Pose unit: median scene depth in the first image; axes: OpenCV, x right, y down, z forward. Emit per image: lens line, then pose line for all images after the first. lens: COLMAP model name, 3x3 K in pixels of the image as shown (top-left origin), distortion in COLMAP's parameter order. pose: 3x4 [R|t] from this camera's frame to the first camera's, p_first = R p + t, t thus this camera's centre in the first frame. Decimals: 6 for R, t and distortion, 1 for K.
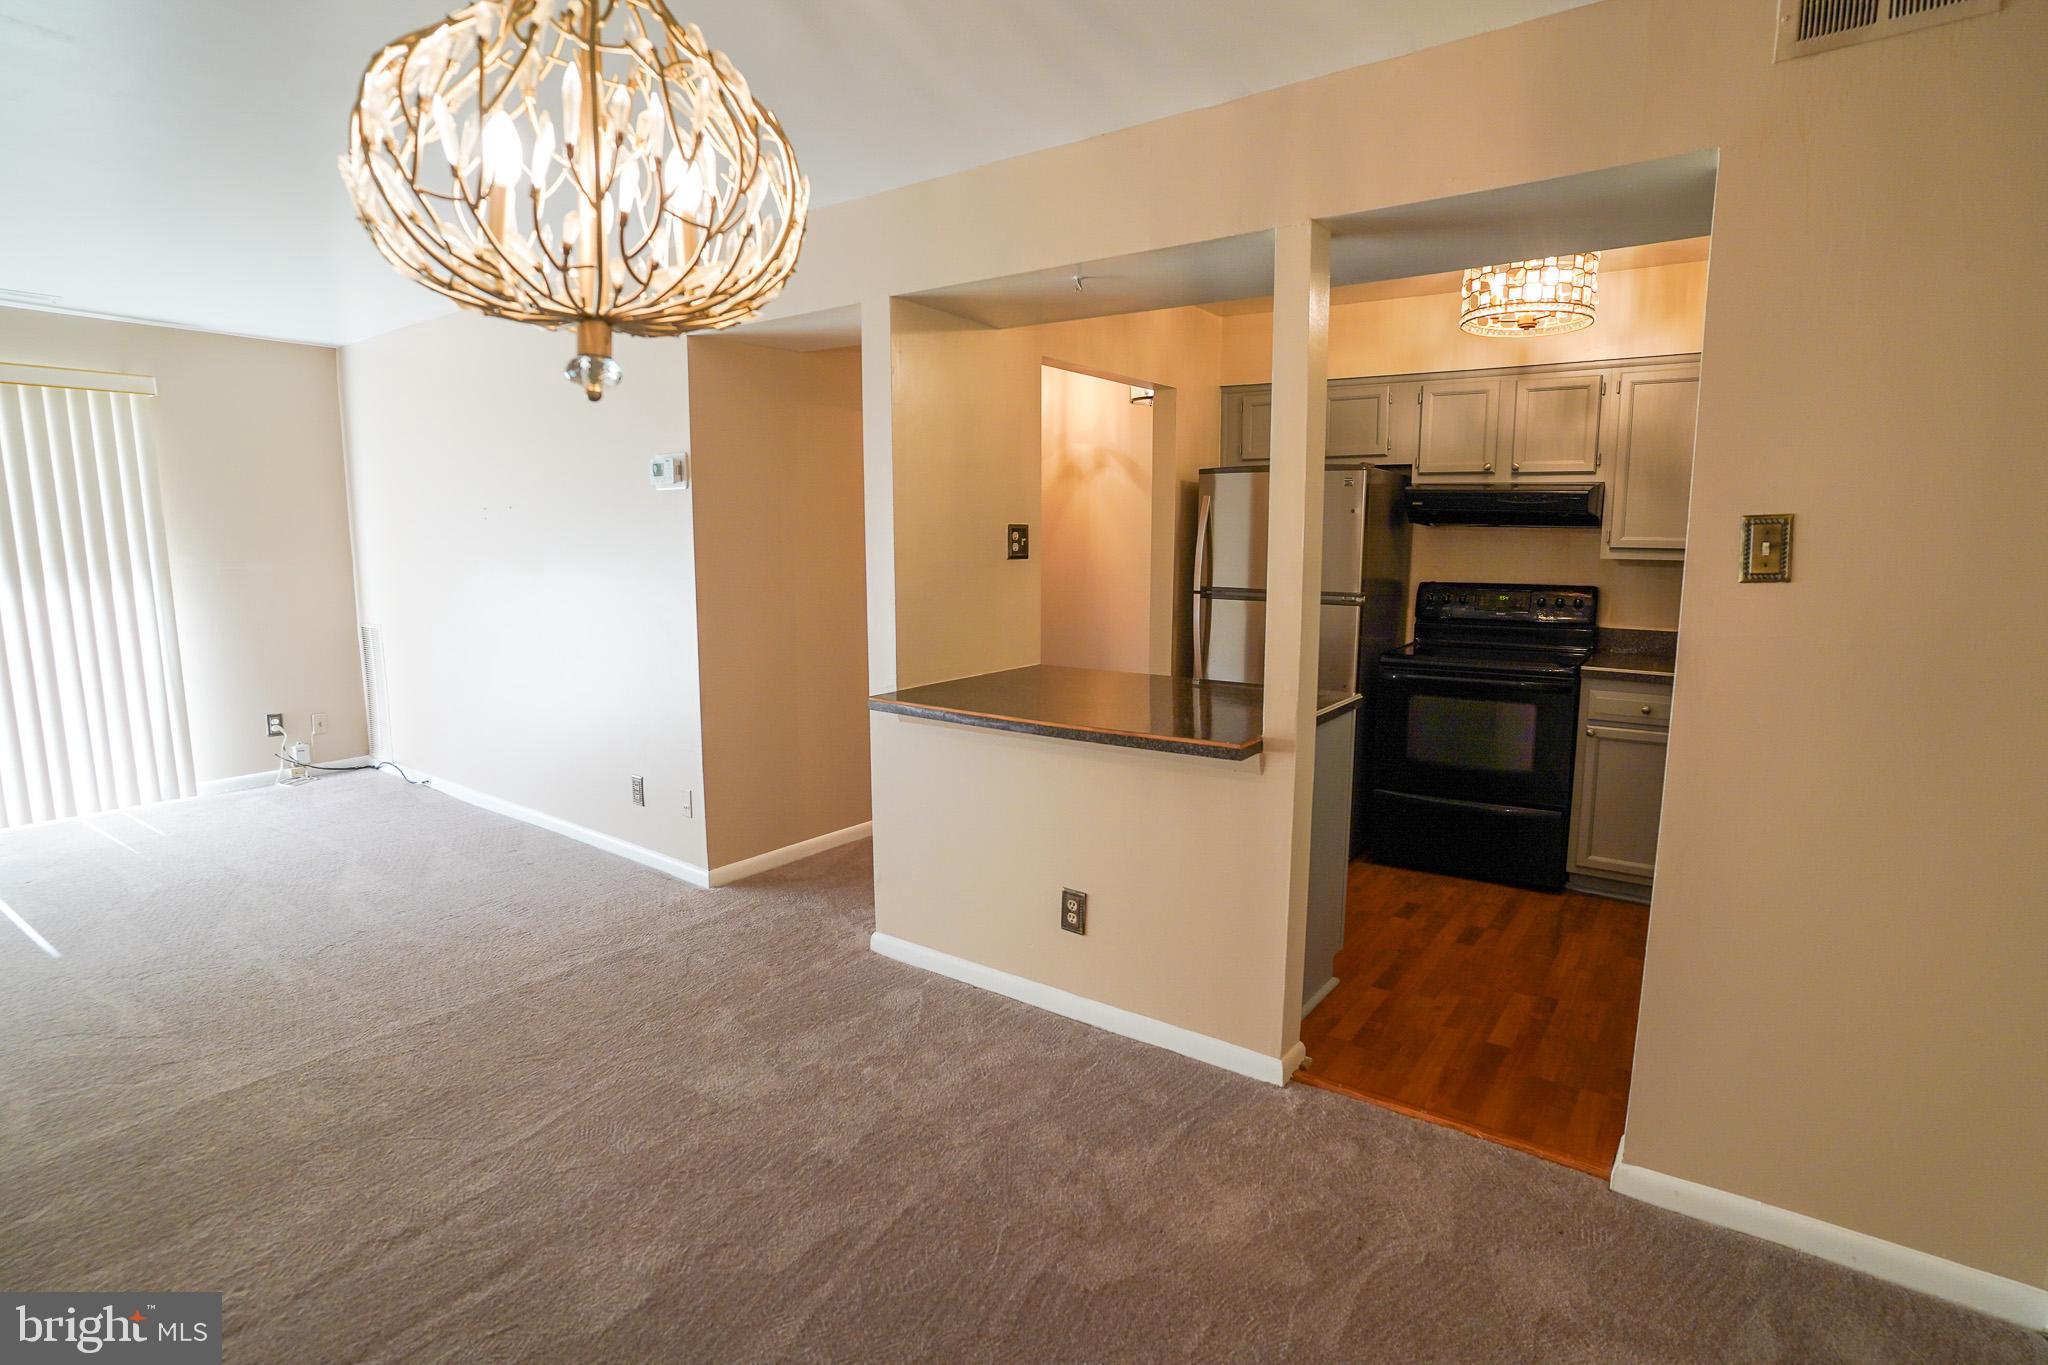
lens RADIAL K [[1012.1, 0, 1029.7], [0, 1012.1, 678.2], [0, 0, 1]] dist [-0.072401, 0.031940]
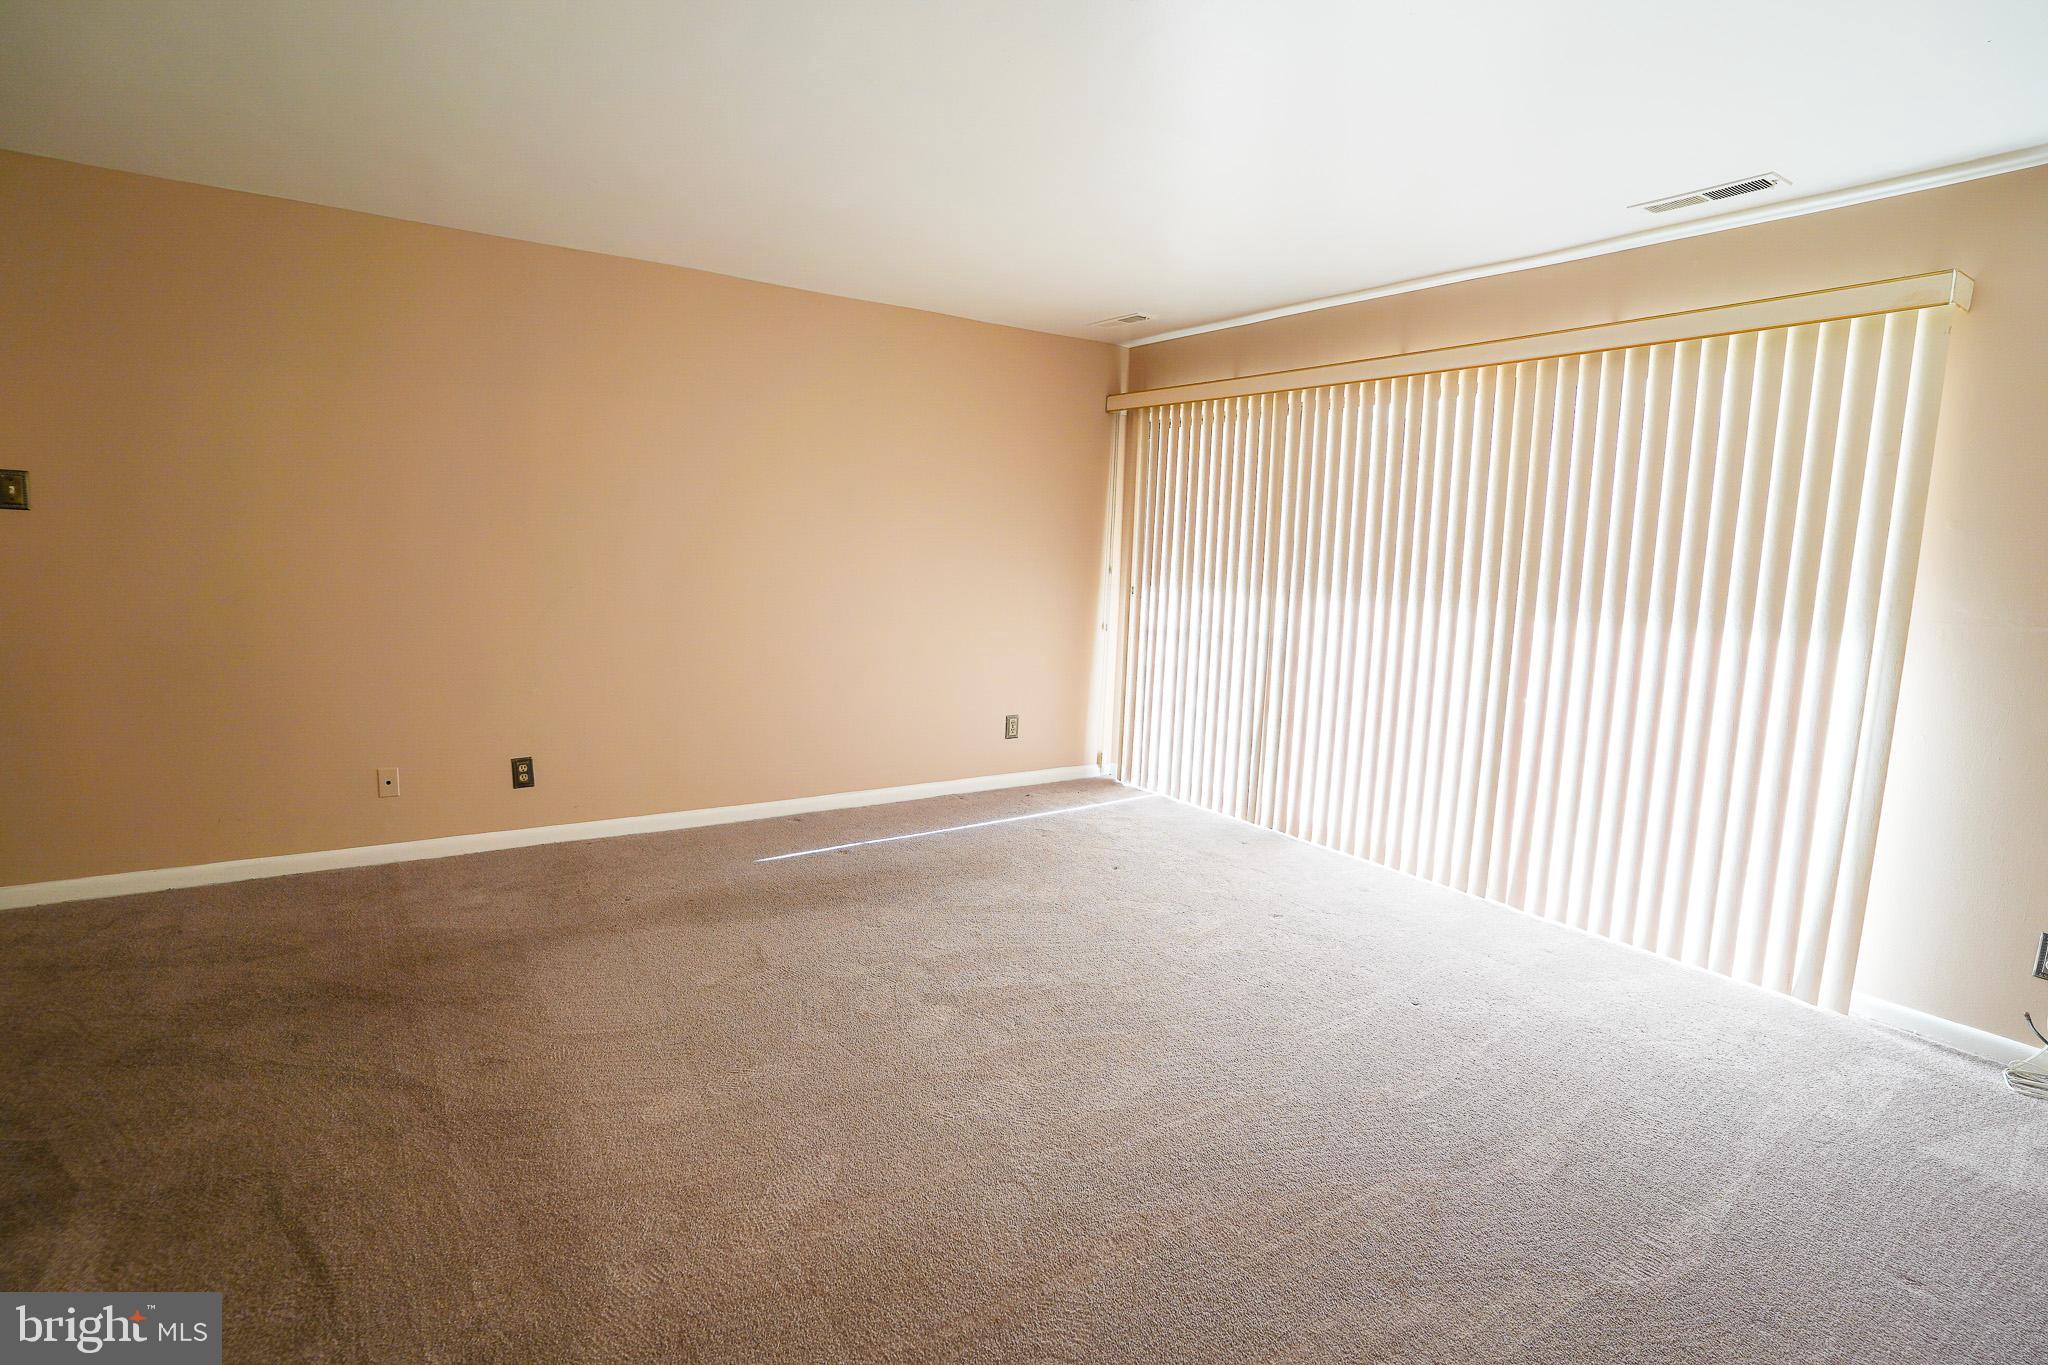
lens RADIAL K [[1012.1, 0, 1020.7], [0, 1012.1, 677.5], [0, 0, 1]] dist [-0.072401, 0.031940]
pose [[-0.326746, 0.115011, -0.938088, -0.245145], [-0.170024, 0.969222, 0.178049, -0.121019], [0.929693, 0.217674, -0.297135, 0.897220]]
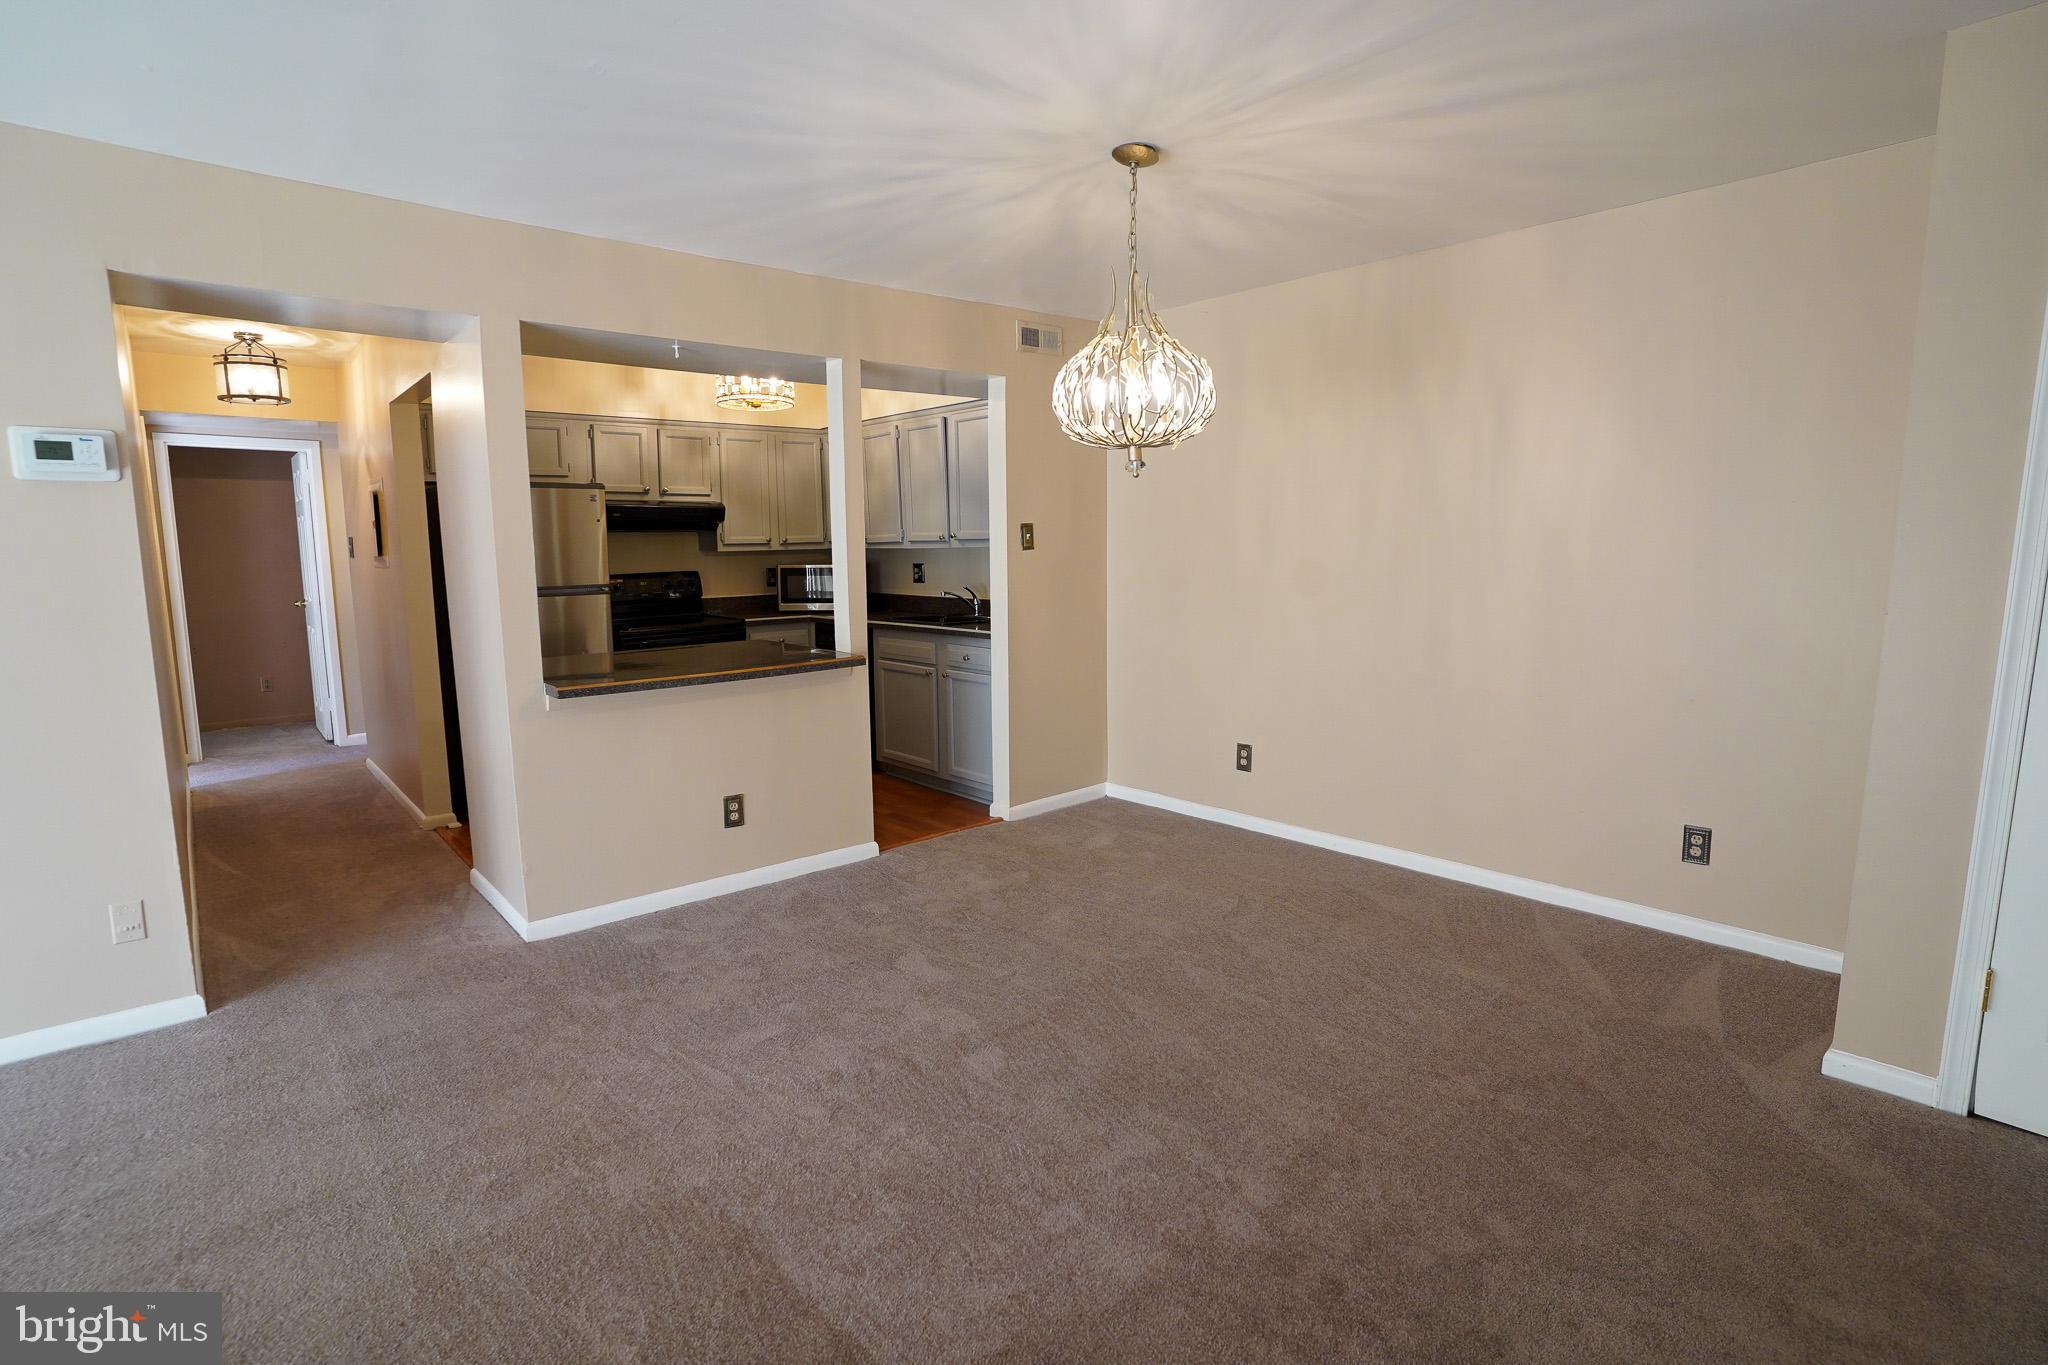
lens RADIAL K [[1012.1, 0, 1026.4], [0, 1012.1, 676.5], [0, 0, 1]] dist [-0.072401, 0.031940]
pose [[0.211612, -0.136747, 0.967740, -0.875847], [0.148199, 0.983204, 0.106526, -0.026165], [-0.966052, 0.120876, 0.228323, 0.212938]]
